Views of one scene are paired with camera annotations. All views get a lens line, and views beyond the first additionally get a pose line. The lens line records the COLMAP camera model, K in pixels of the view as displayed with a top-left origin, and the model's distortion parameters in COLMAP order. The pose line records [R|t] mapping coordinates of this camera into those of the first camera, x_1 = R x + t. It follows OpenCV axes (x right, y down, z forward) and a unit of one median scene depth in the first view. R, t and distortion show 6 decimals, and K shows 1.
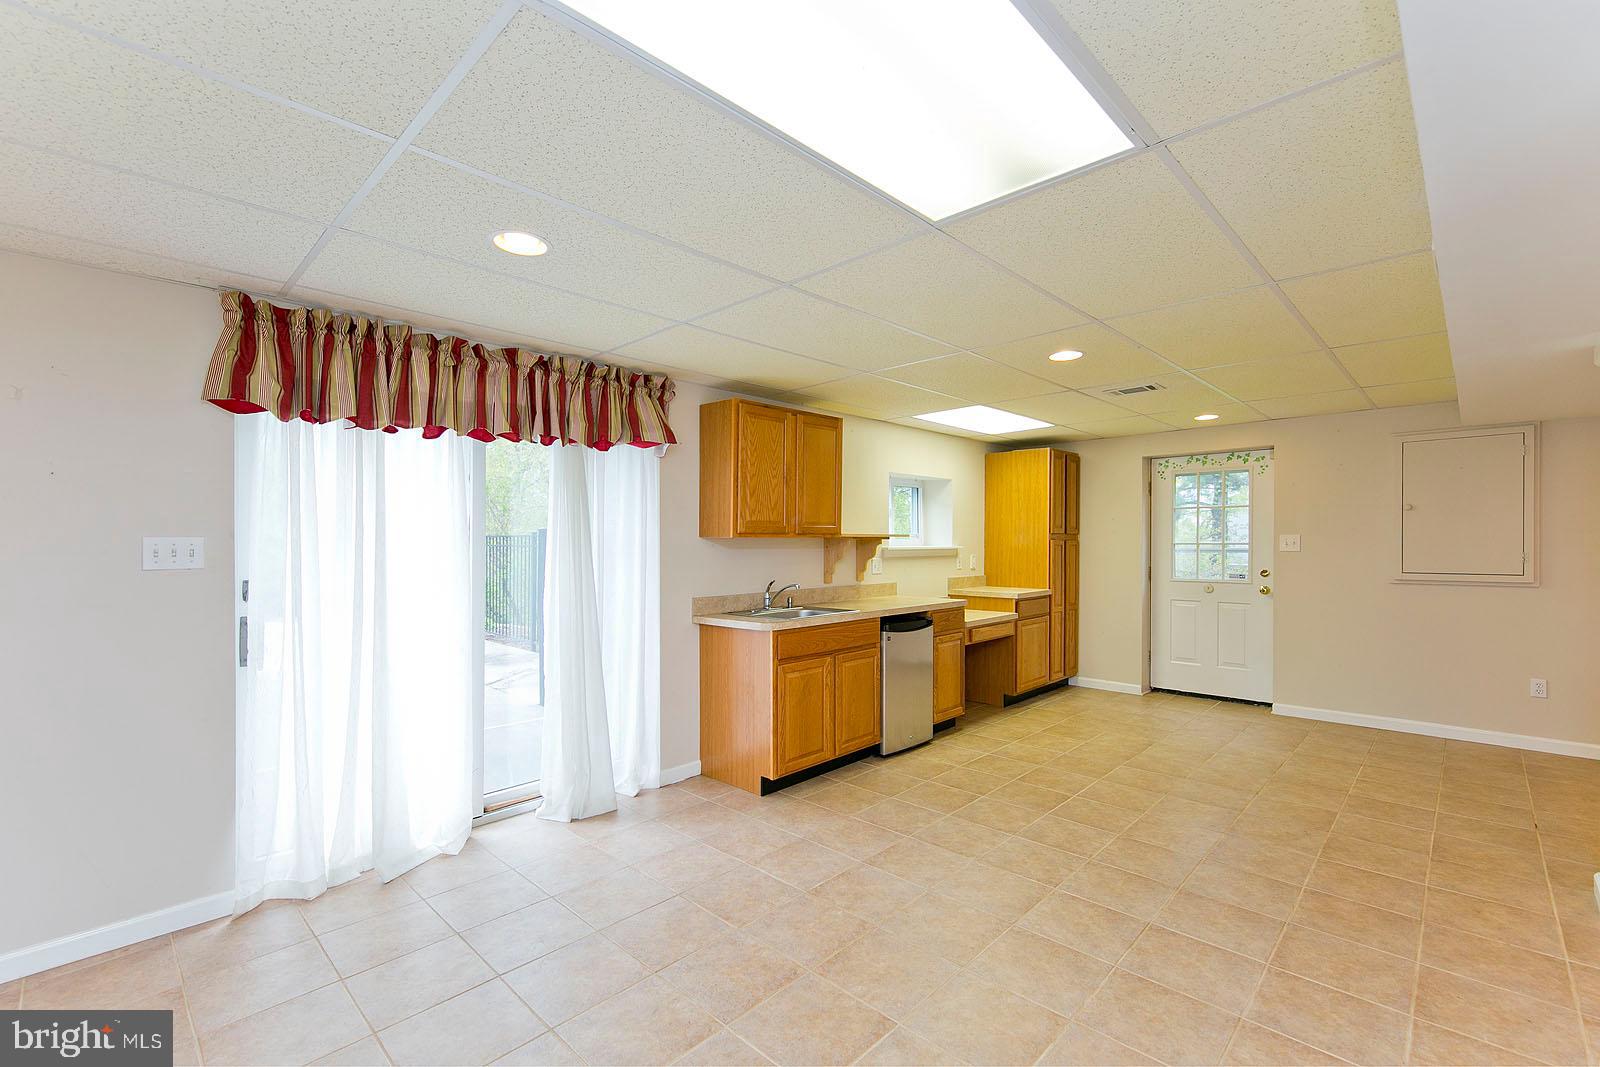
lens RADIAL K [[690.8, 0, 805.1], [0, 690.8, 541.0], [0, 0, 1]] dist [0.008183, -0.001546]
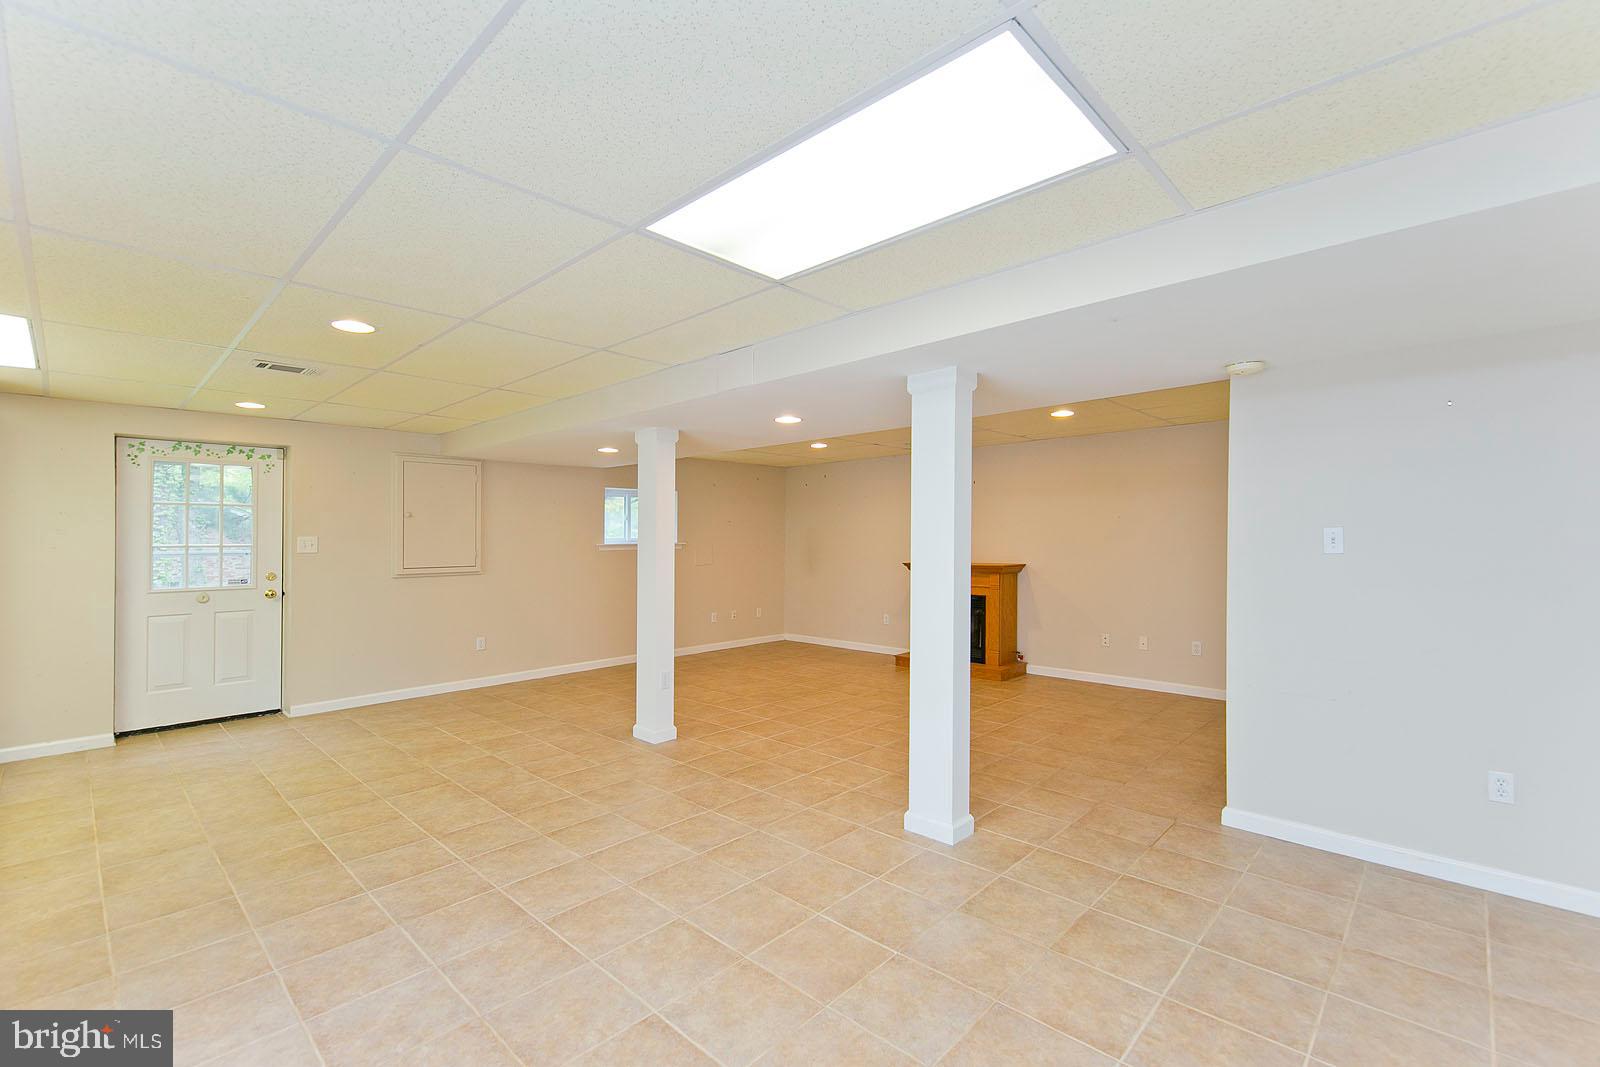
lens RADIAL K [[690.8, 0, 792.1], [0, 690.8, 545.4], [0, 0, 1]] dist [0.008183, -0.001546]
pose [[0.004114, -0.003797, 0.999984, -0.384256], [0.006104, 0.999974, 0.003772, 0.005595], [-0.999973, 0.006089, 0.004137, 0.348766]]
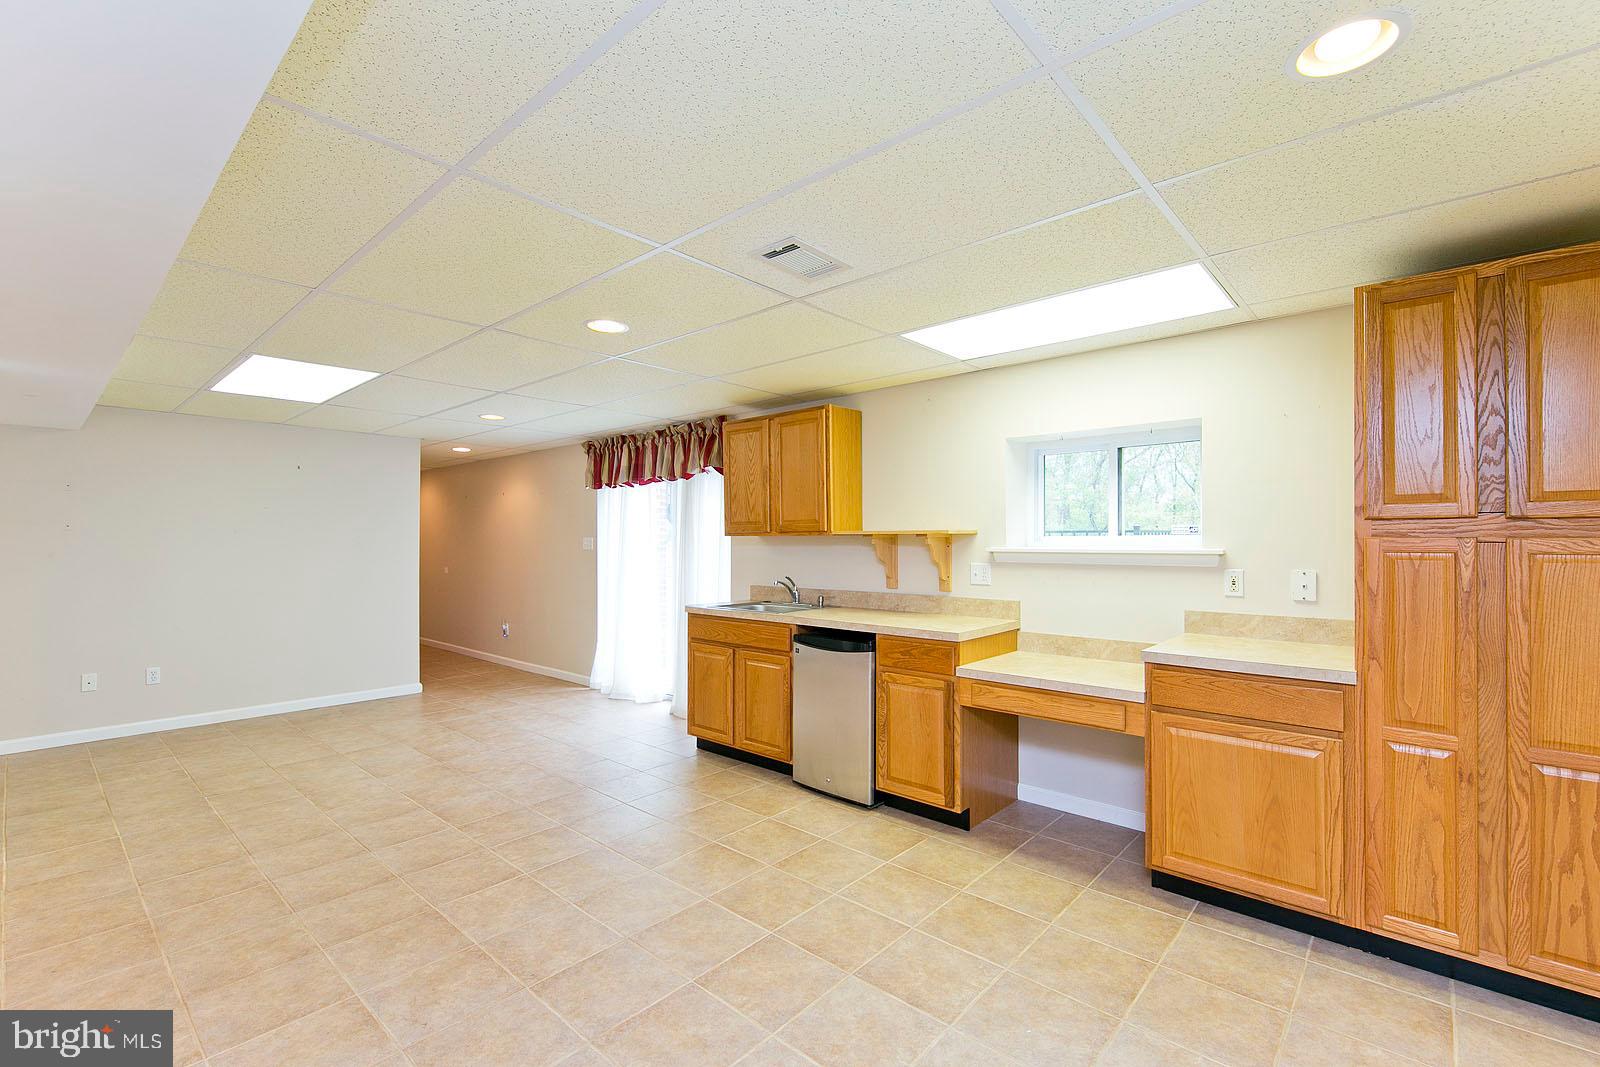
lens RADIAL K [[690.8, 0, 812.9], [0, 690.8, 527.2], [0, 0, 1]] dist [0.008183, -0.001546]
pose [[0.051483, -0.011560, -0.998607, 0.987796], [0.003593, 0.999929, -0.011391, -0.005972], [0.998667, -0.003002, 0.051521, 0.957995]]
